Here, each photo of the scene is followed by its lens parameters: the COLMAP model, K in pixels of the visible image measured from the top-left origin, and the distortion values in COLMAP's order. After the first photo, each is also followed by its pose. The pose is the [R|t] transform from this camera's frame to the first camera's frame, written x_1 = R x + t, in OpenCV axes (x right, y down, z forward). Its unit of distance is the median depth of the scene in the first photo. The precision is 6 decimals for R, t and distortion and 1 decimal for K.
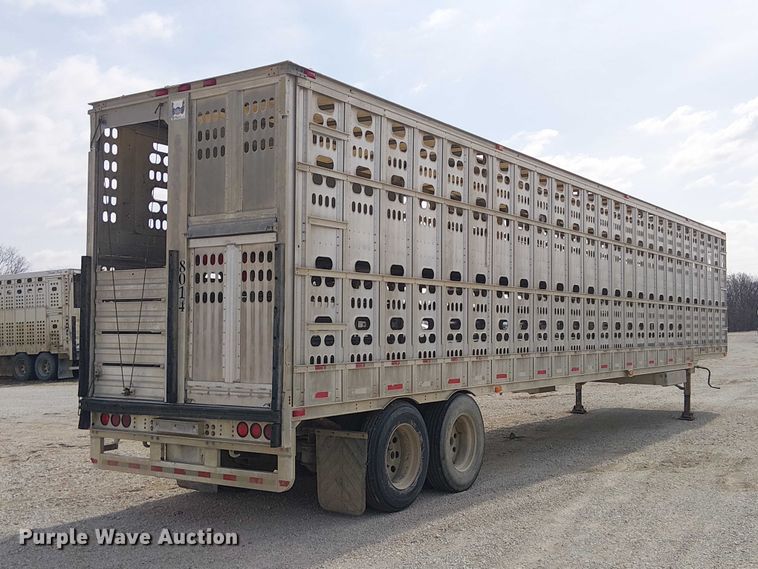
lens RADIAL K [[857.7, 0, 383.2], [0, 857.7, 288.0], [0, 0, 1]] dist [0.116209, -0.014247]
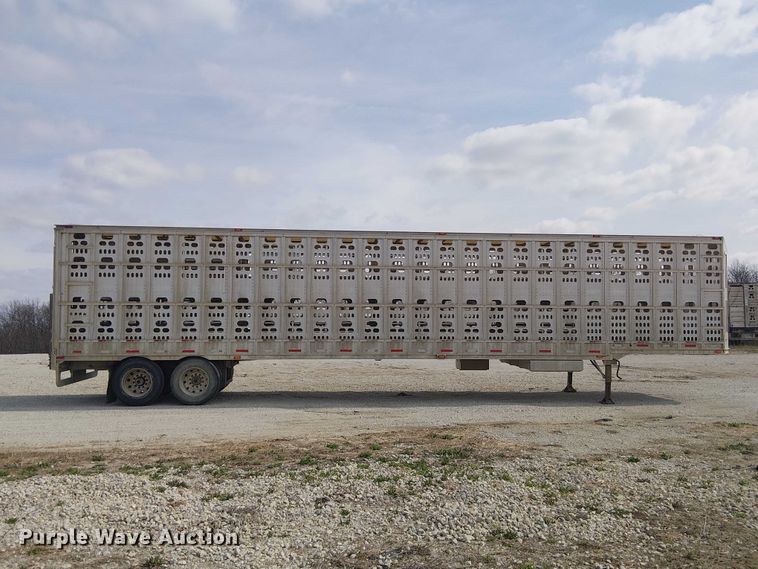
lens RADIAL K [[673.0, 0, 379.0], [0, 673.0, 284.5], [0, 0, 1]] dist [0.004253, 0.001948]
pose [[0.644057, -0.031668, -0.764321, 1.948583], [0.030991, 0.999403, -0.015294, -0.014794], [0.764349, -0.013837, 0.644654, 0.389824]]
